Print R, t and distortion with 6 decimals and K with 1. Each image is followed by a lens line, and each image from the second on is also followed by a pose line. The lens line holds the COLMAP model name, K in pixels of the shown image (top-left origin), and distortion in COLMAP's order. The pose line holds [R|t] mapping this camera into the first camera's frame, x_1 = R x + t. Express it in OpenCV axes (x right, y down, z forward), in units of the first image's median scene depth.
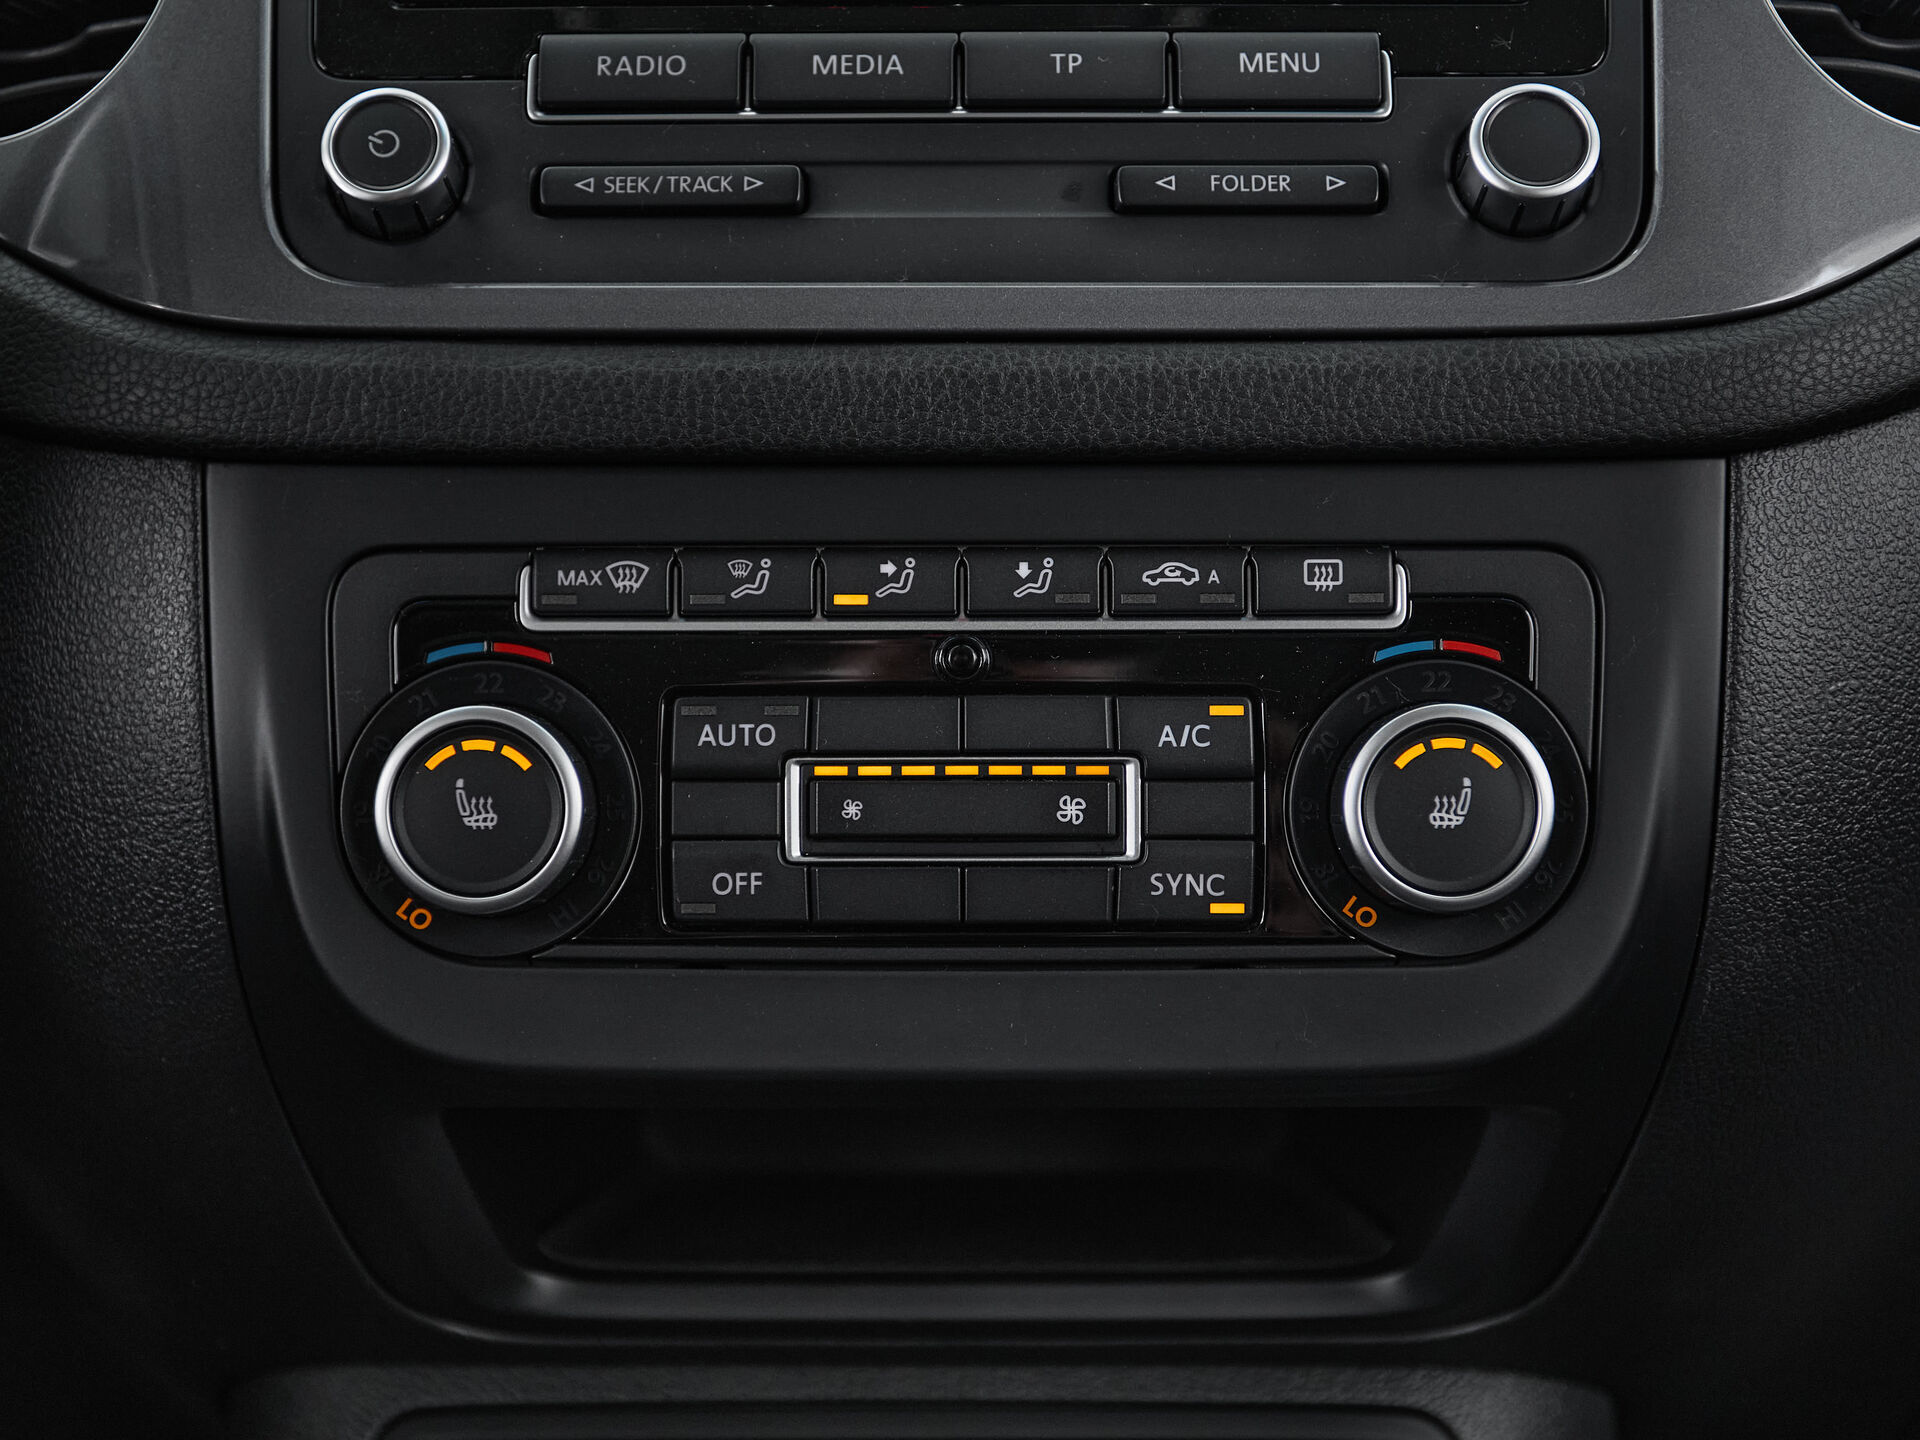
lens RADIAL K [[2618.9, 0, 945.7], [0, 2618.9, 733.2], [0, 0, 1]] dist [0.039502, 0.000000]
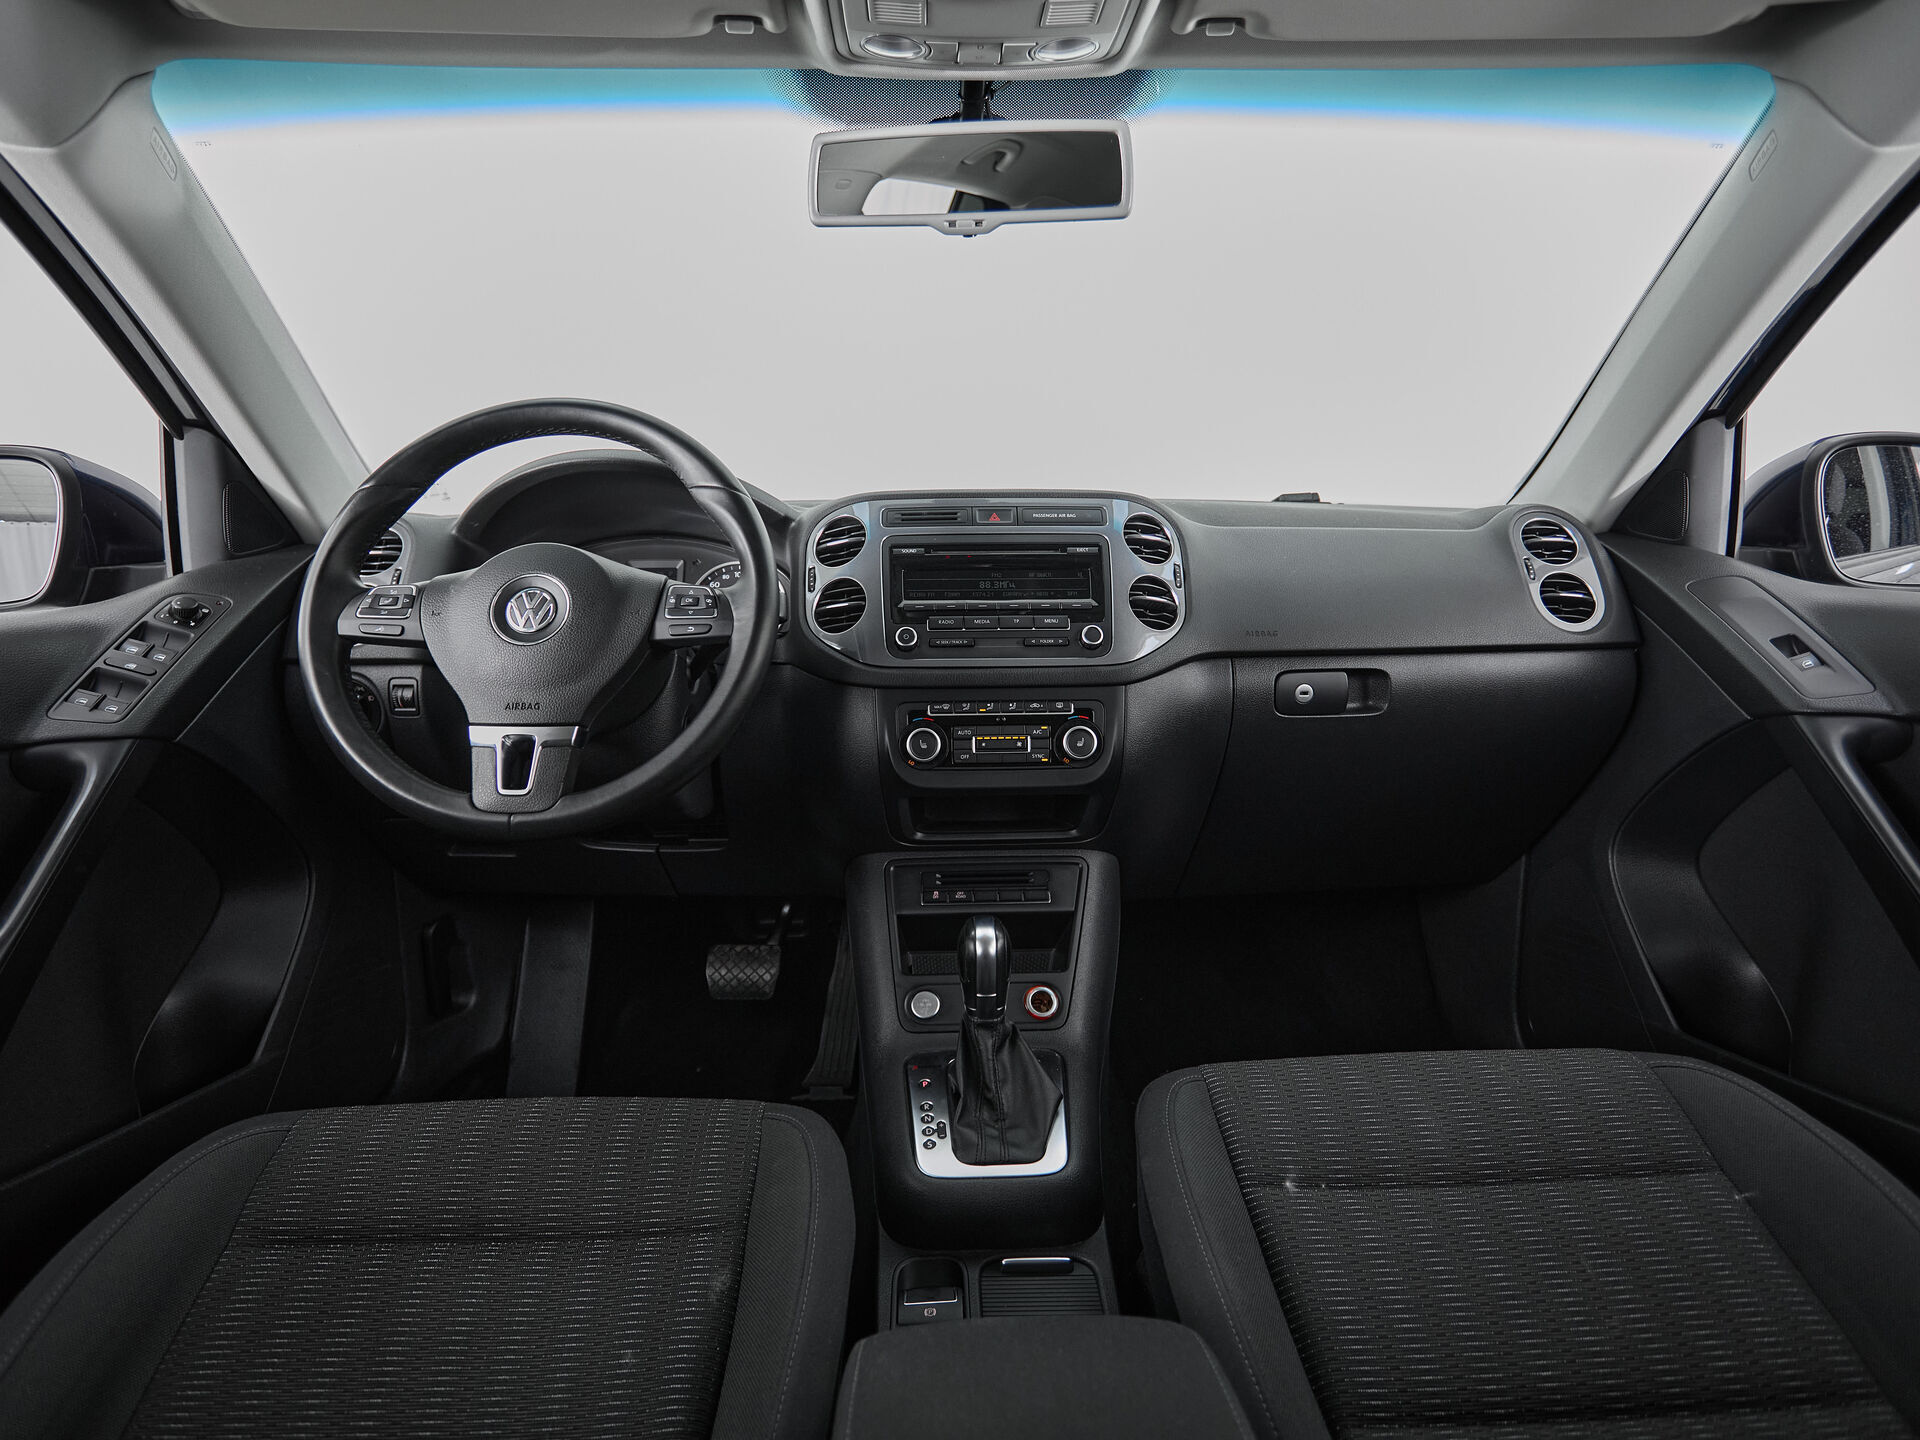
lens RADIAL K [[1017.6, 0, 957.7], [0, 1017.6, 720.5], [0, 0, 1]] dist [-0.000037, -0.003613]
pose [[0.999248, -0.010788, 0.037236, -0.182161], [0.011381, 0.999811, -0.015758, 0.009876], [-0.037059, 0.016170, 0.999182, -1.359288]]
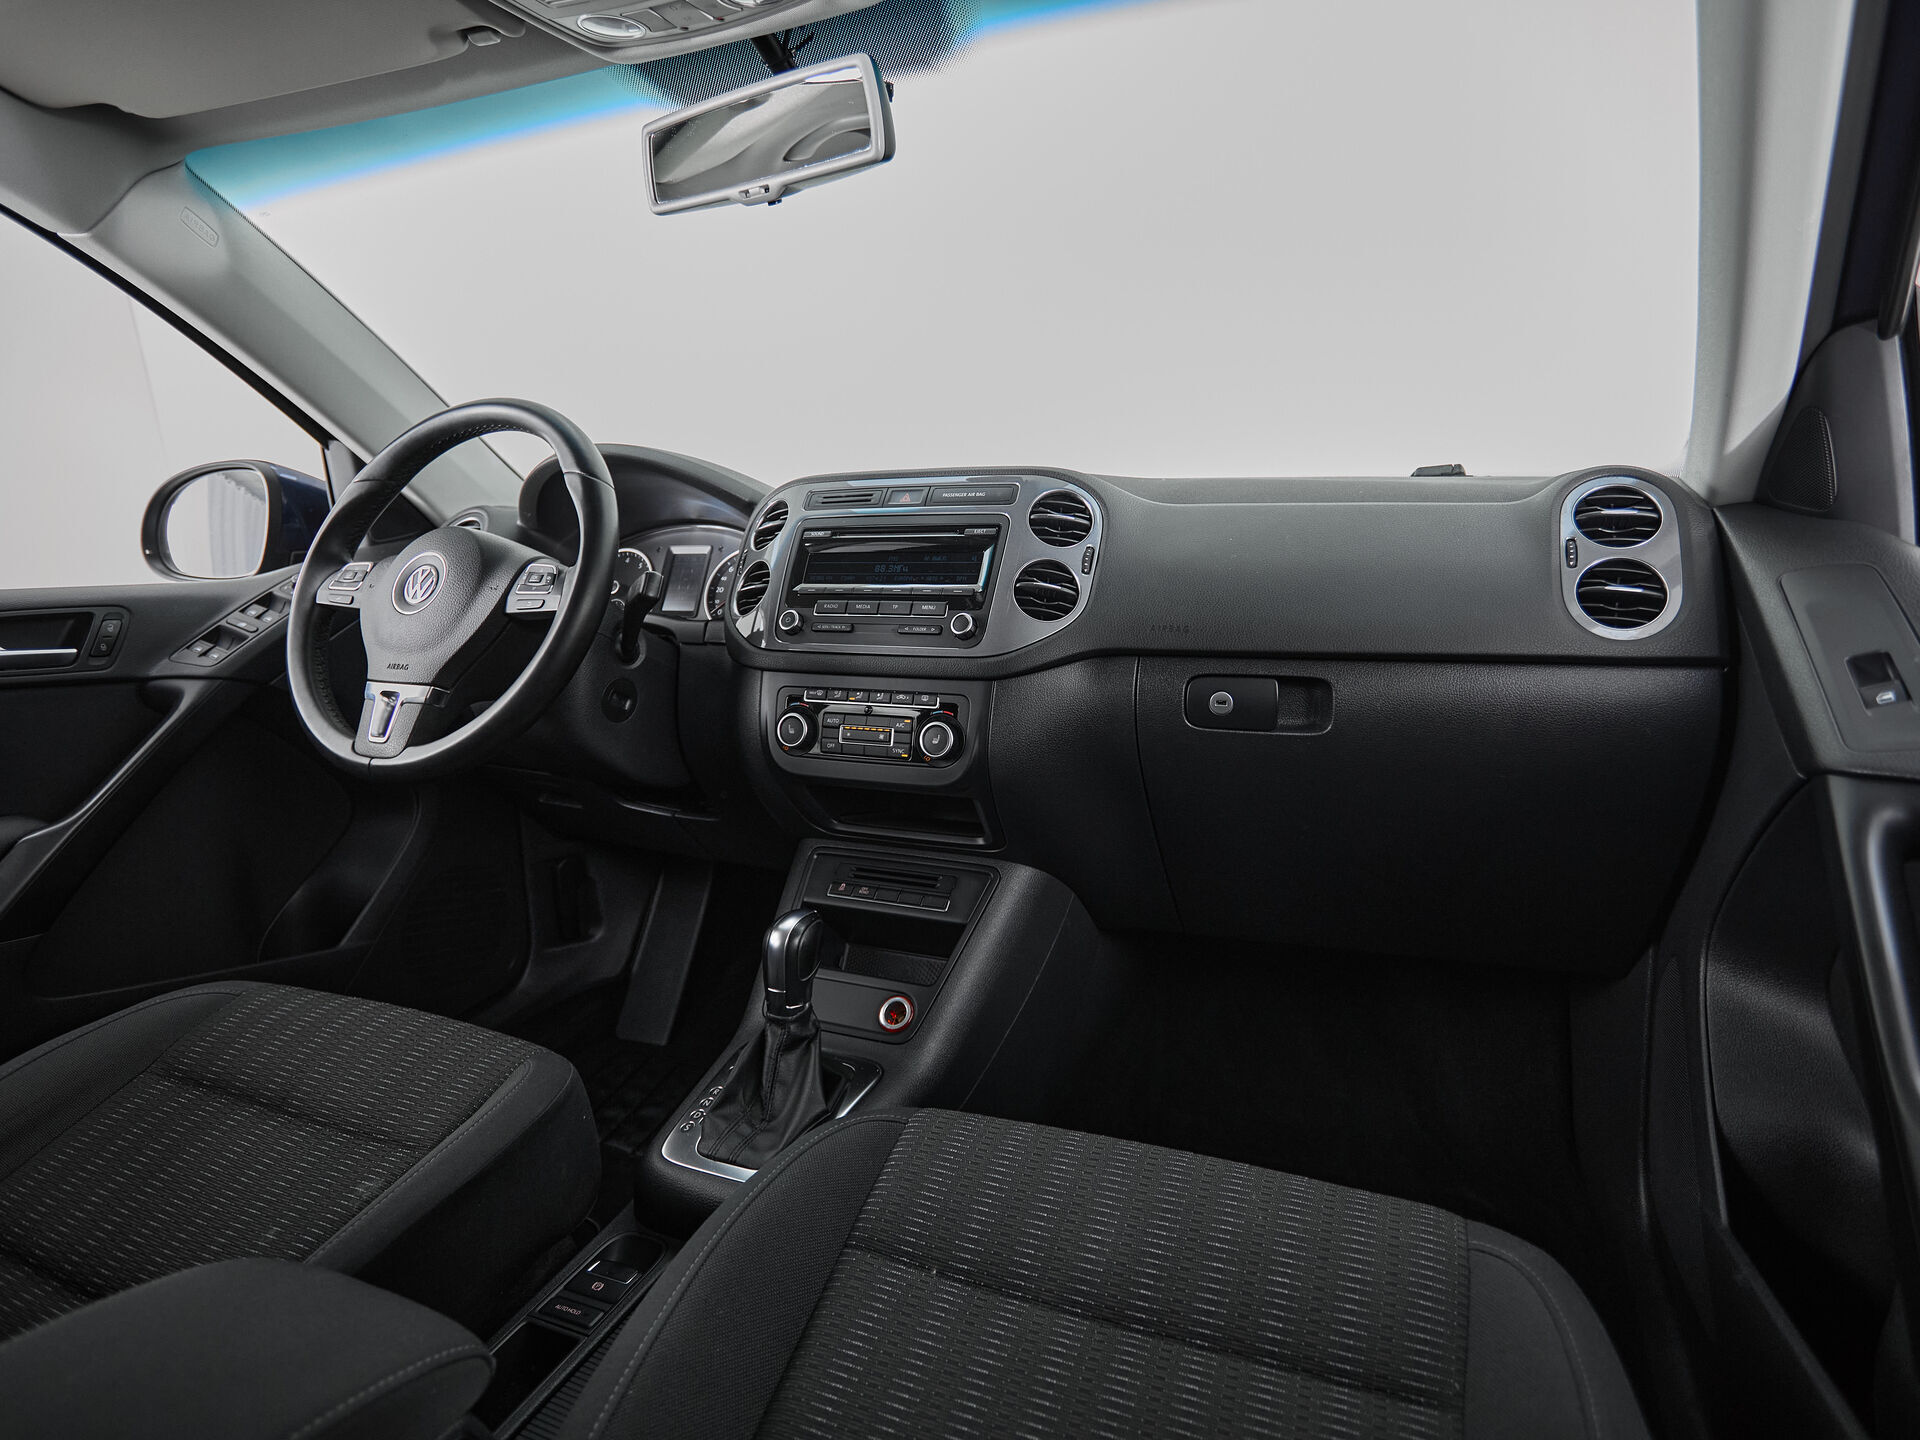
lens RADIAL K [[1017.6, 0, 997.4], [0, 1017.6, 722.5], [0, 0, 1]] dist [-0.000037, -0.003613]
pose [[0.927383, 0.056698, -0.369792, 1.102763], [-0.062949, 0.998005, -0.004850, -0.007408], [0.368780, 0.027776, 0.929102, -0.985165]]
